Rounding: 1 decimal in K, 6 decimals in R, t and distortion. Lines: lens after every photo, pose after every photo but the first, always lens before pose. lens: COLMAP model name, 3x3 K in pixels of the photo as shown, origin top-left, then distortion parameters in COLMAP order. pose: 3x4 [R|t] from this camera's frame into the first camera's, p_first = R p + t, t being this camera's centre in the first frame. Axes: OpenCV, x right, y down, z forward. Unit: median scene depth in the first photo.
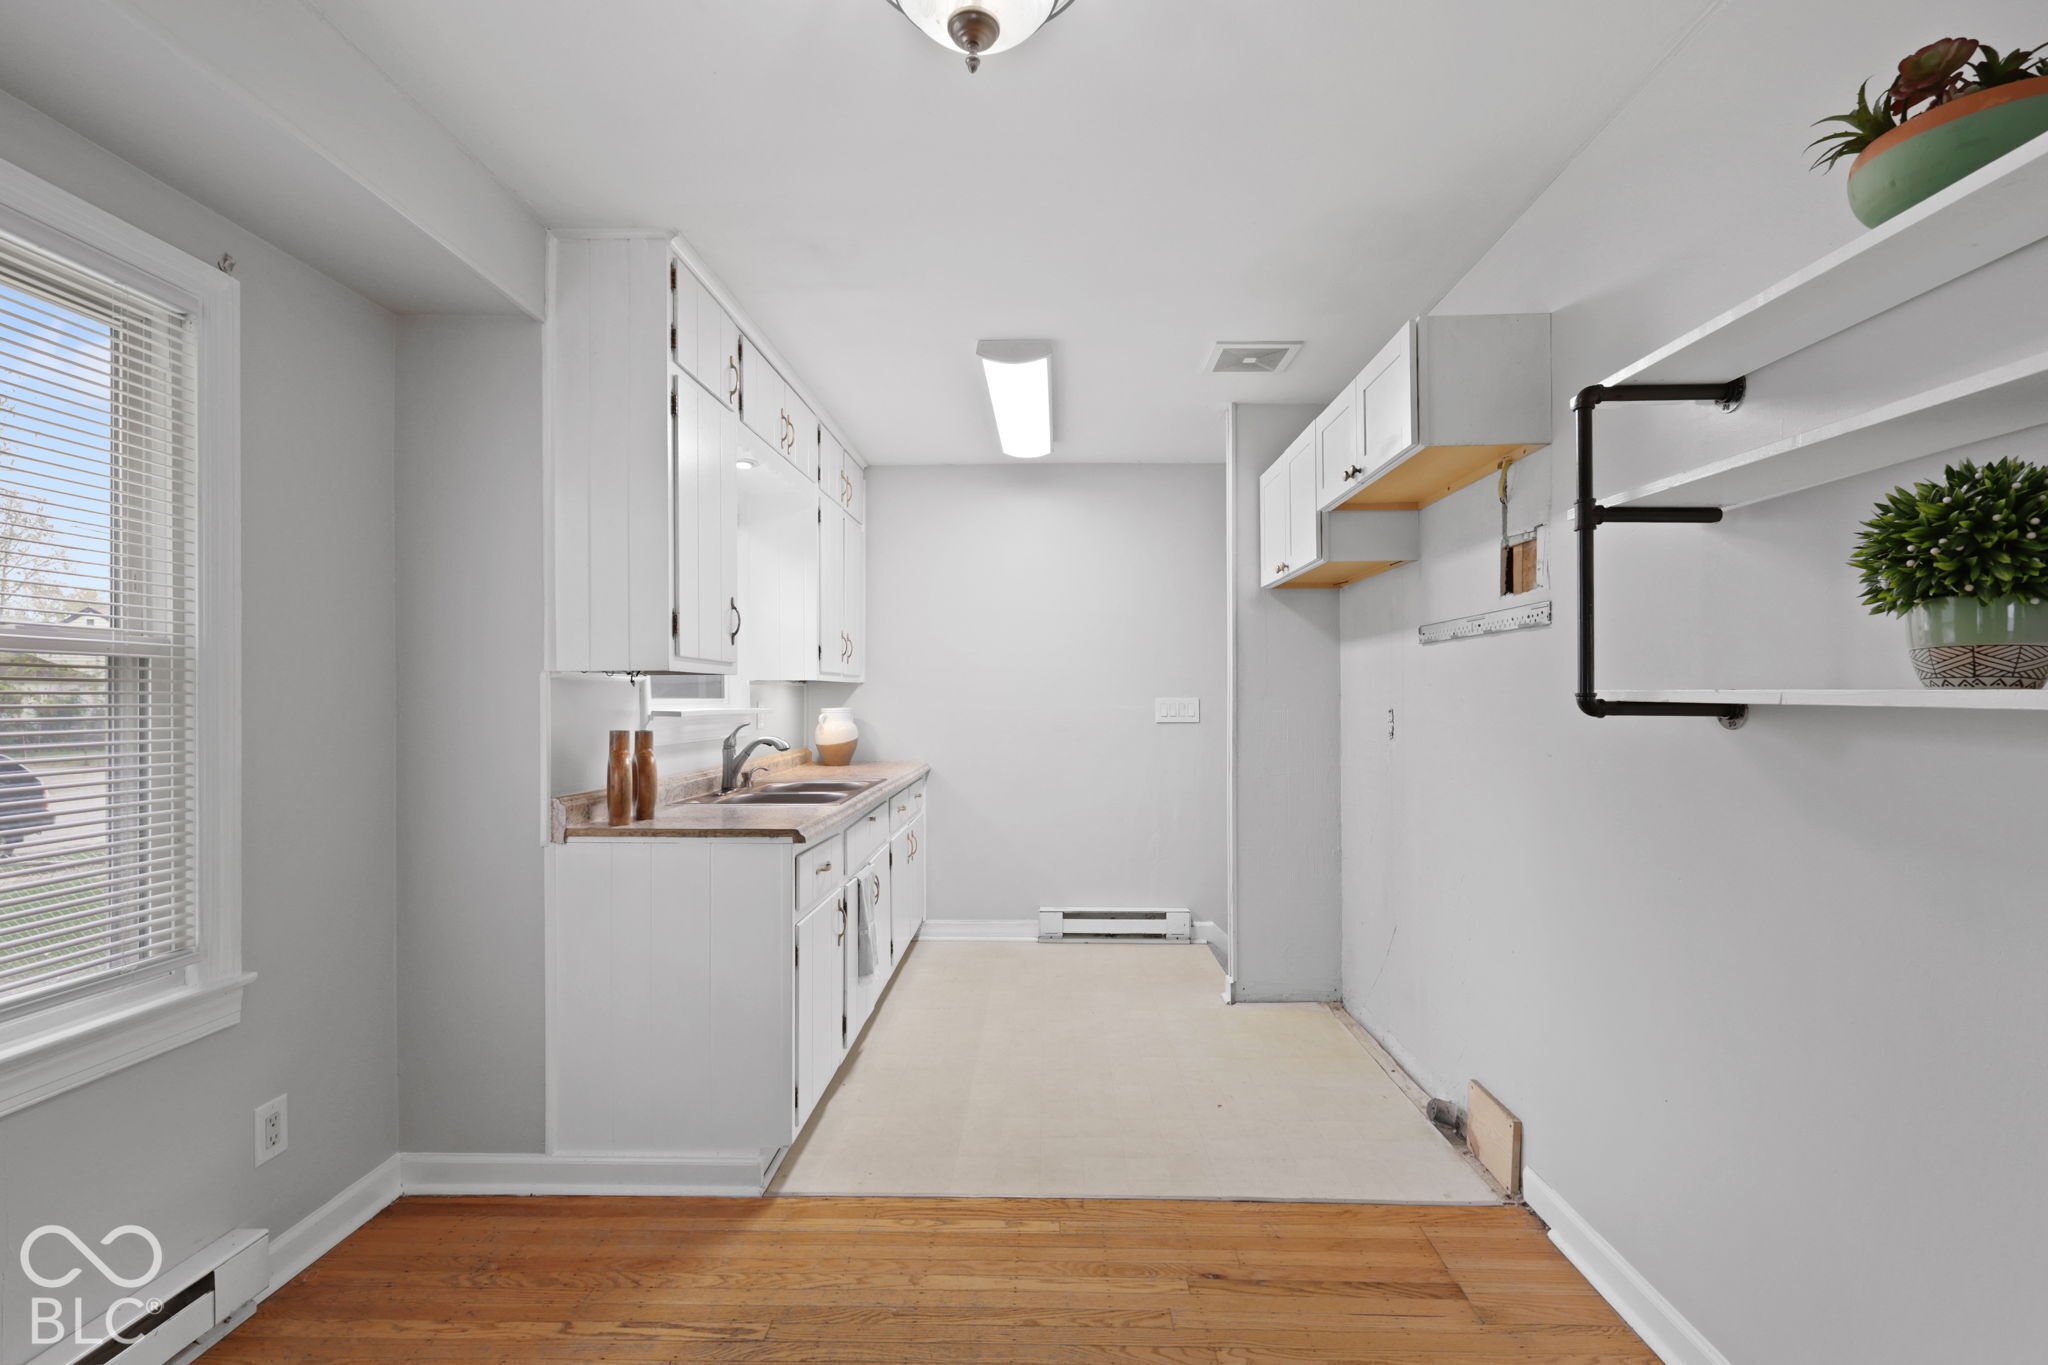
lens RADIAL K [[895.3, 0, 1034.2], [0, 895.3, 691.3], [0, 0, 1]] dist [-0.000743, -0.000042]
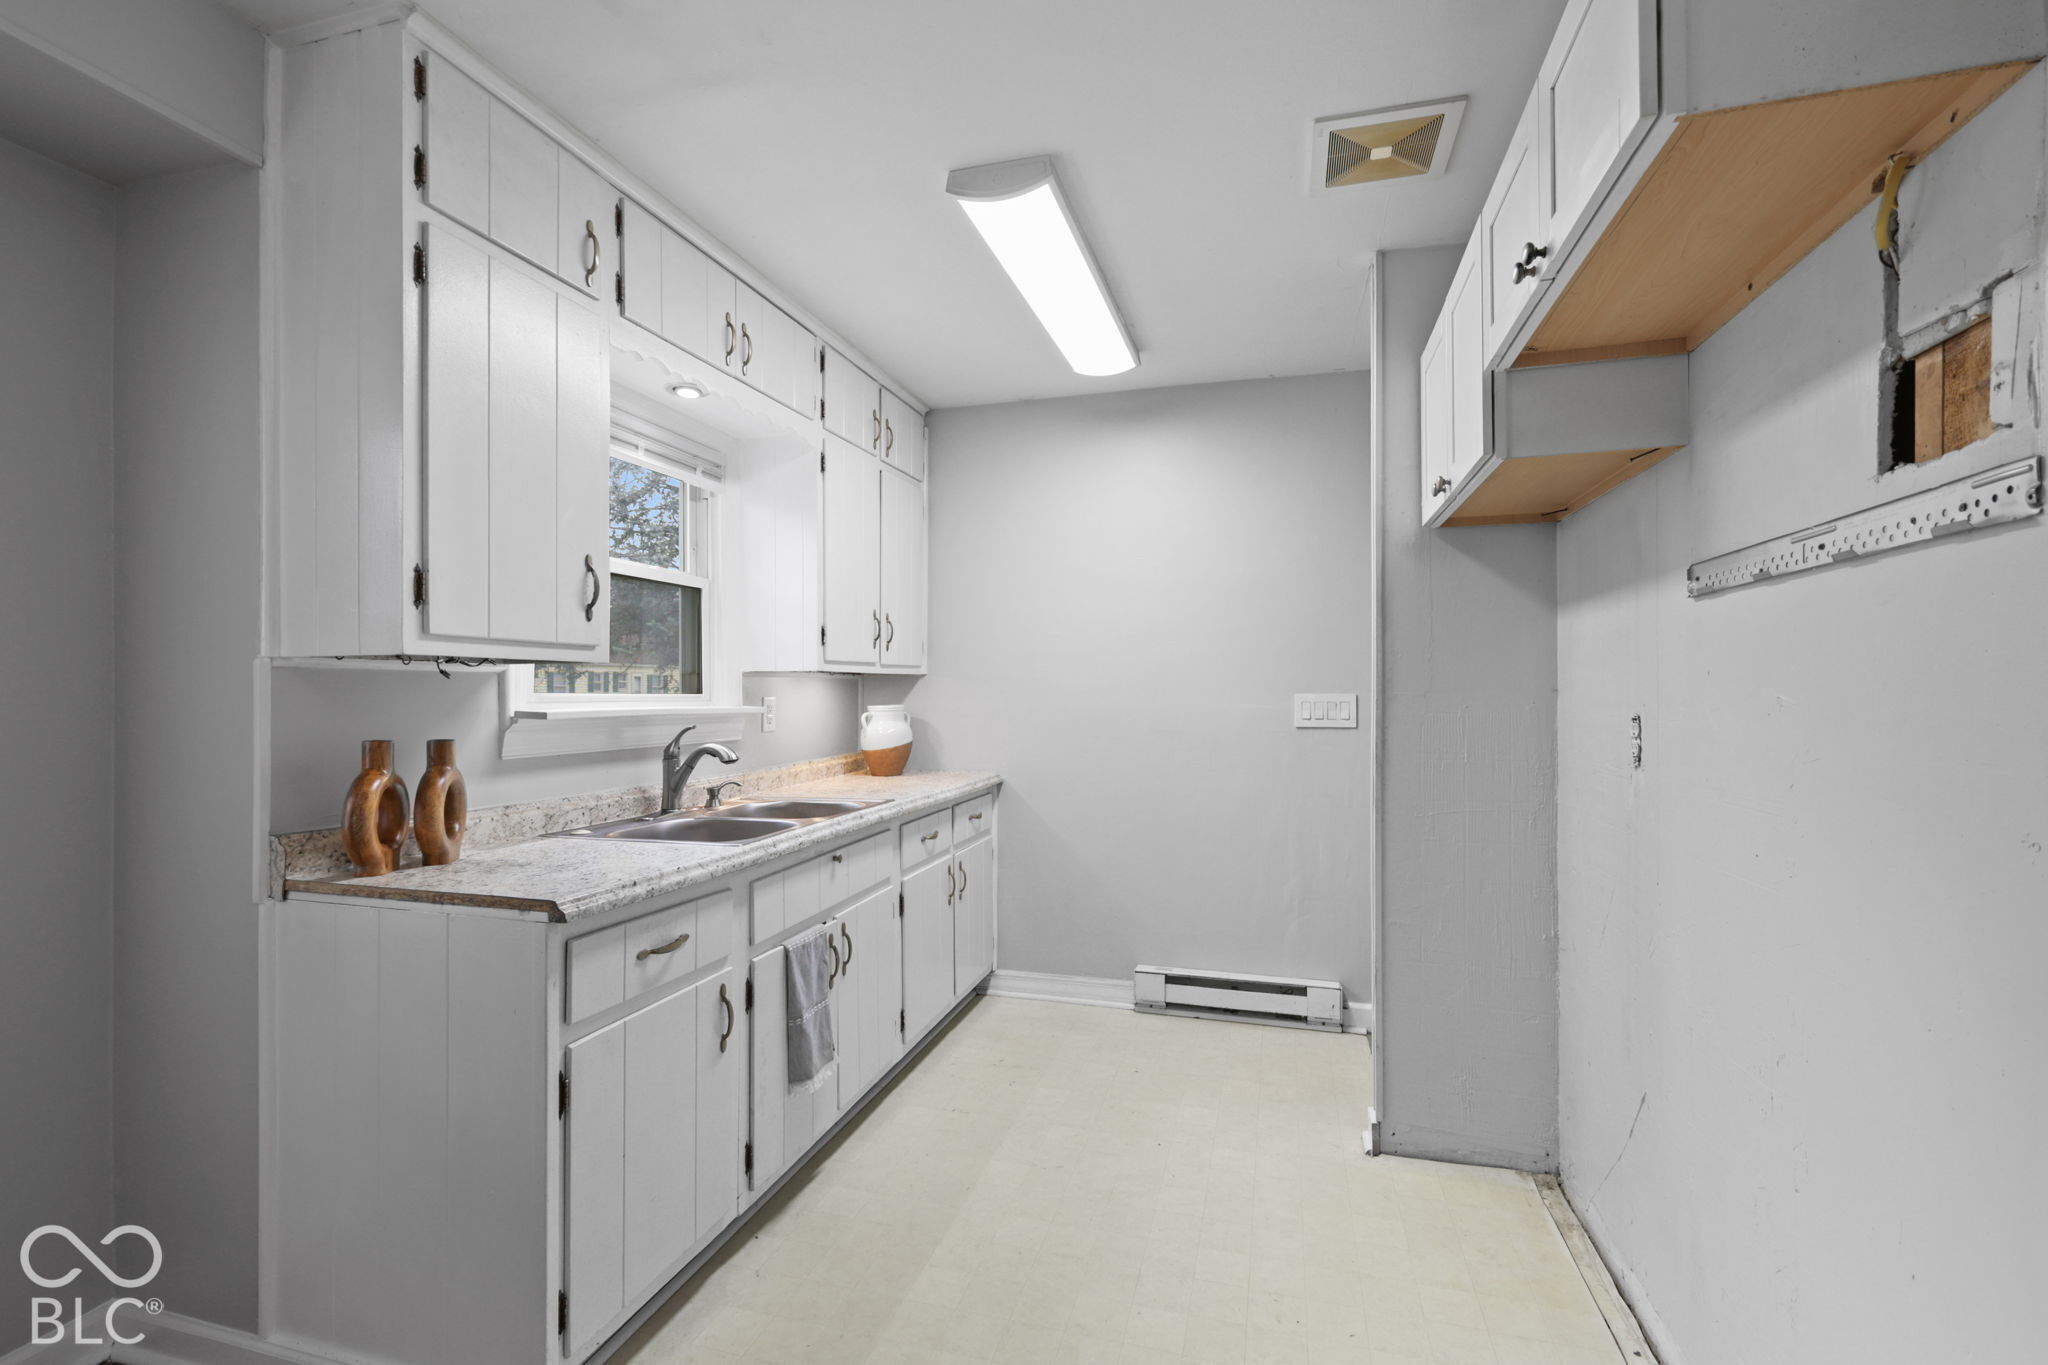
lens RADIAL K [[891.5, 0, 1037.7], [0, 891.5, 687.8], [0, 0, 1]] dist [0.001910, -0.000025]
pose [[0.968298, 0.000338, -0.249796, 0.163657], [0.000490, 0.999995, 0.003251, -0.000184], [0.249796, -0.003270, 0.968293, 0.336137]]
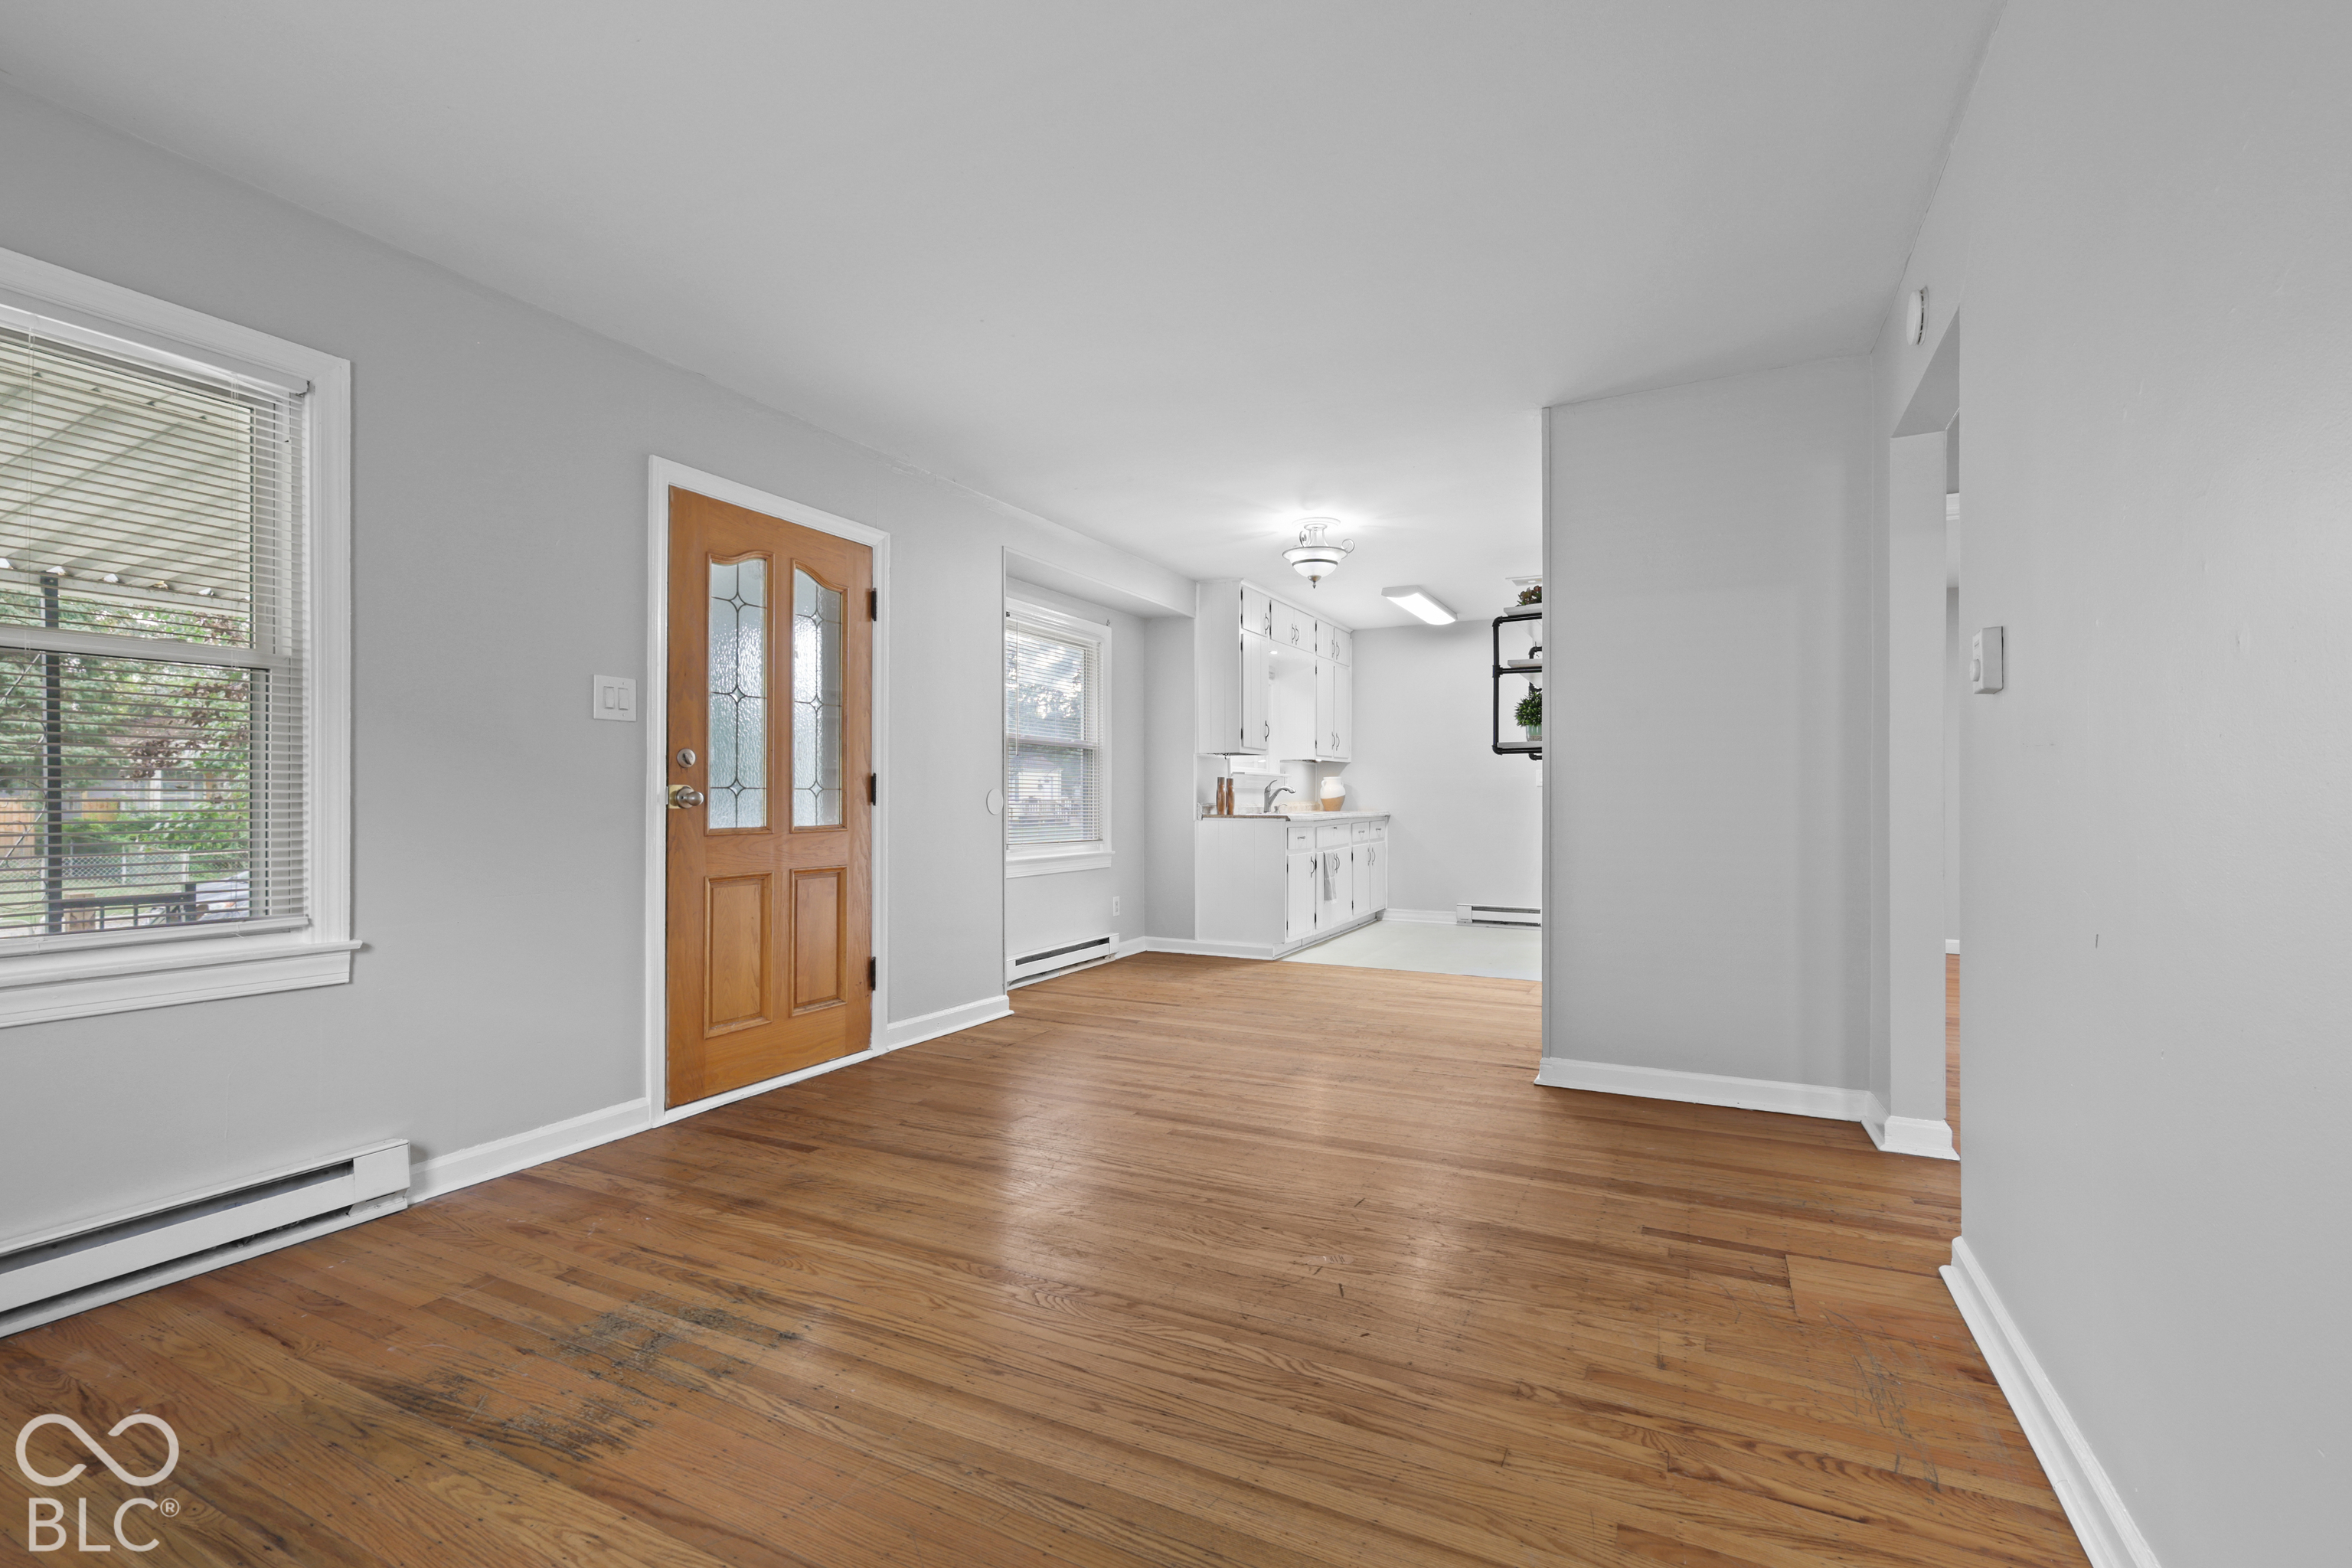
lens RADIAL K [[1028.2, 0, 1187.7], [0, 1028.2, 794.1], [0, 0, 1]] dist [-0.000743, -0.000042]
pose [[0.904539, 0.004699, -0.426366, 0.494865], [-0.002398, 0.999980, 0.005934, 0.055159], [0.426385, -0.004345, 0.904531, -1.198278]]
